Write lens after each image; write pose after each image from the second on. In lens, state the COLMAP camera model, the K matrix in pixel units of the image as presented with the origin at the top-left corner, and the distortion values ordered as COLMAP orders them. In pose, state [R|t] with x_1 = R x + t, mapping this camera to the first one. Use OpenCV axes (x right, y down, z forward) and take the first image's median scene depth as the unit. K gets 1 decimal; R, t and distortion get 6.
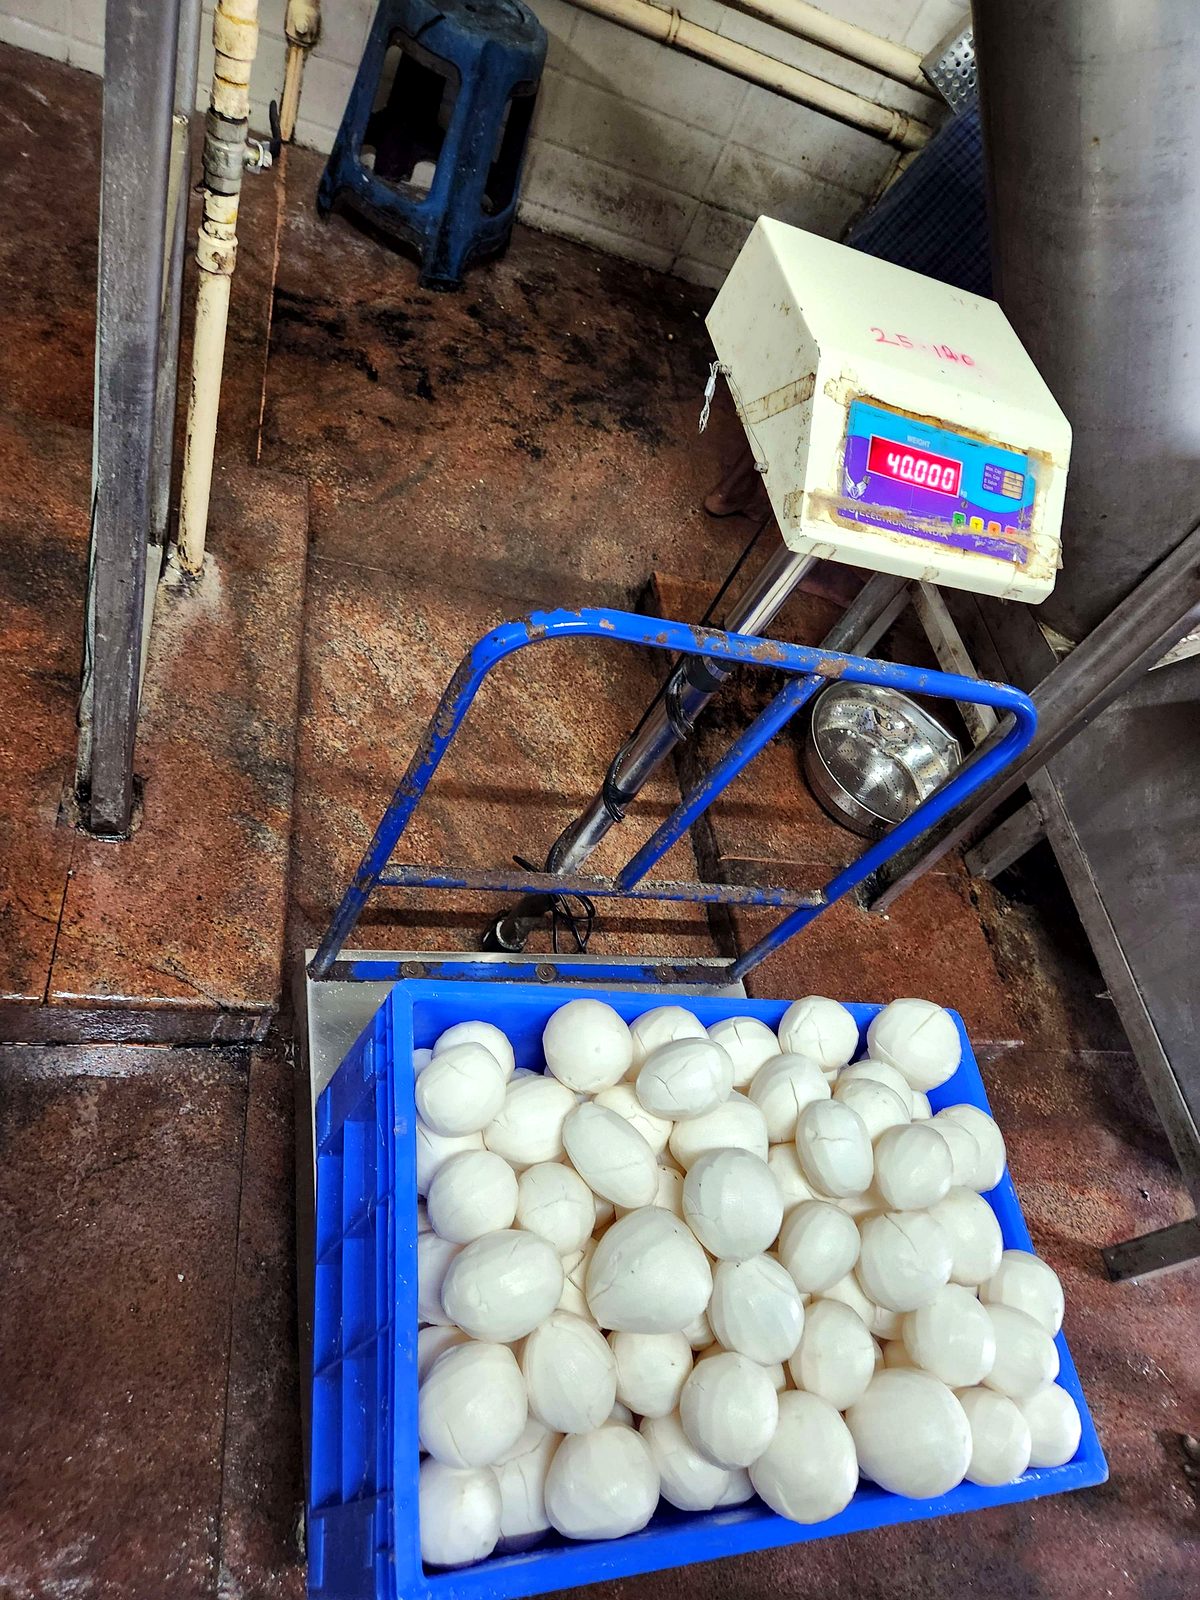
lens RADIAL K [[1083.4, 0, 600.1], [0, 1083.4, 836.5], [0, 0, 1]] dist [0.076847, -0.061953]
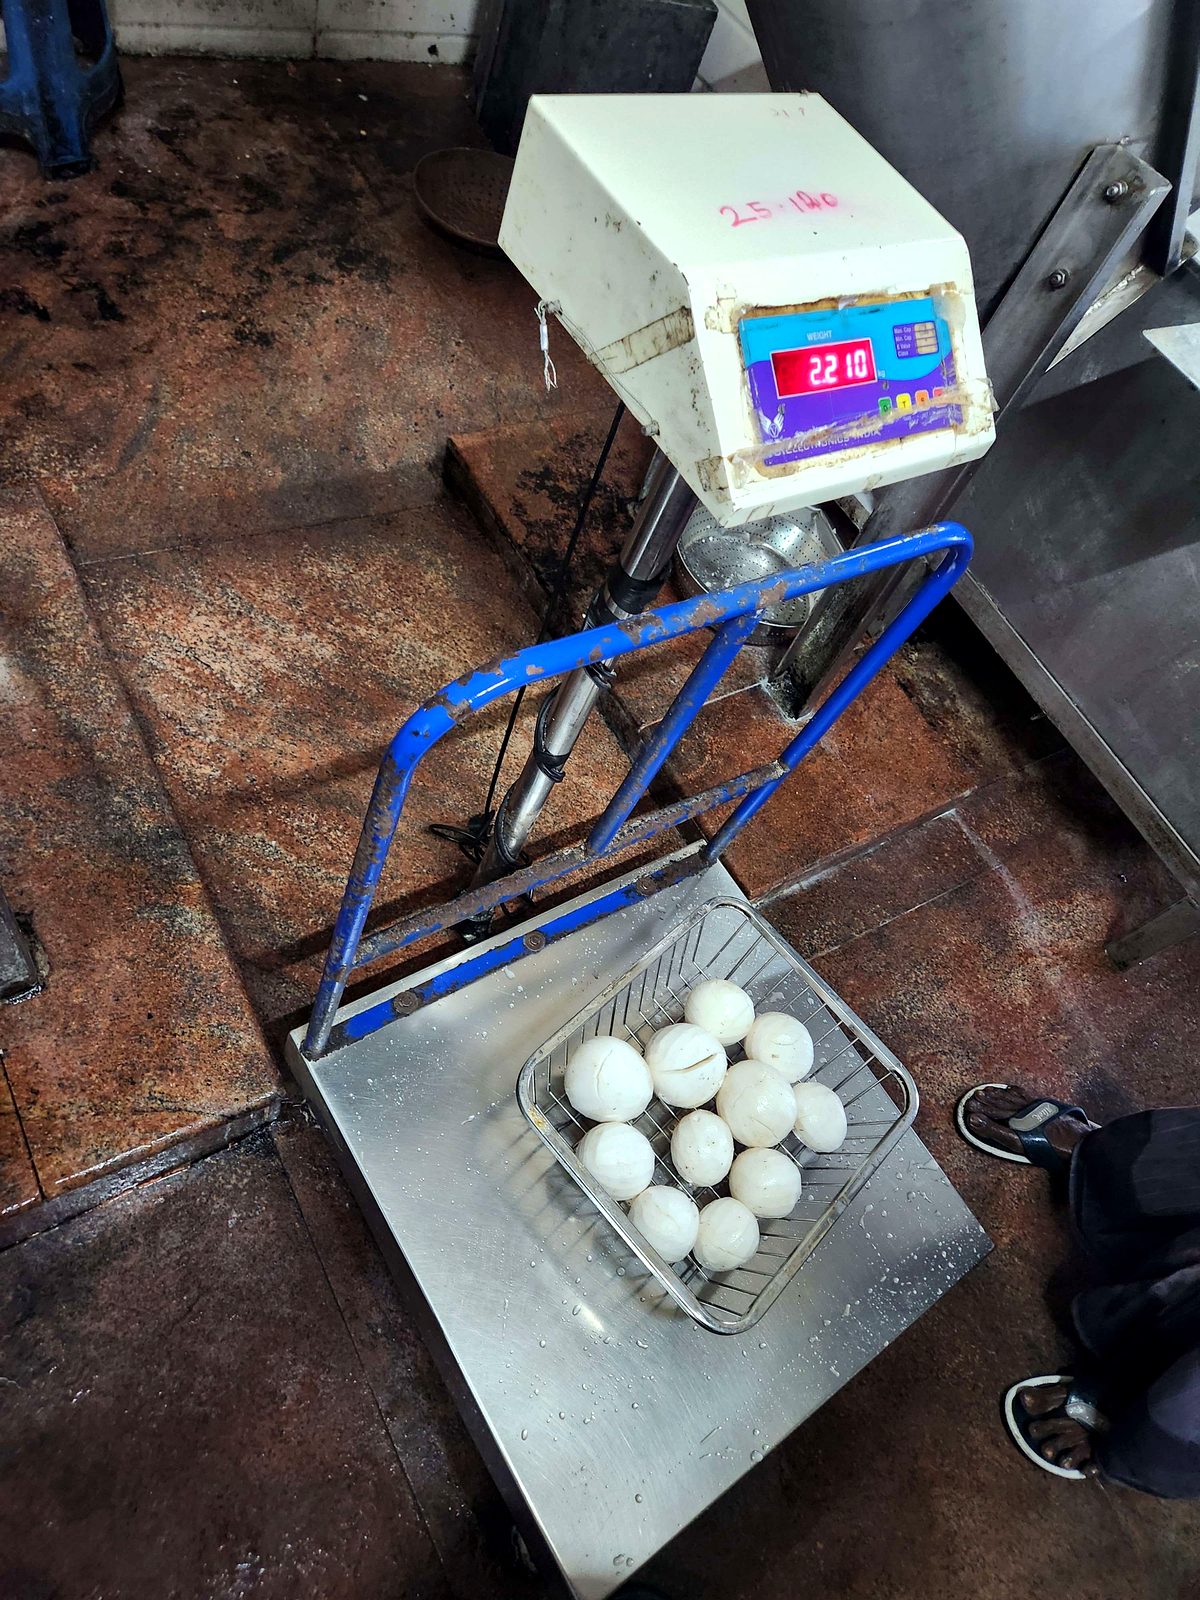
lens RADIAL K [[1083.4, 0, 600.1], [0, 1083.4, 836.5], [0, 0, 1]] dist [0.076847, -0.061953]
pose [[0.927457, -0.367242, 0.070405, -0.025959], [0.347411, 0.915912, 0.201025, -0.109034], [-0.138310, -0.161982, 0.977053, 0.072990]]
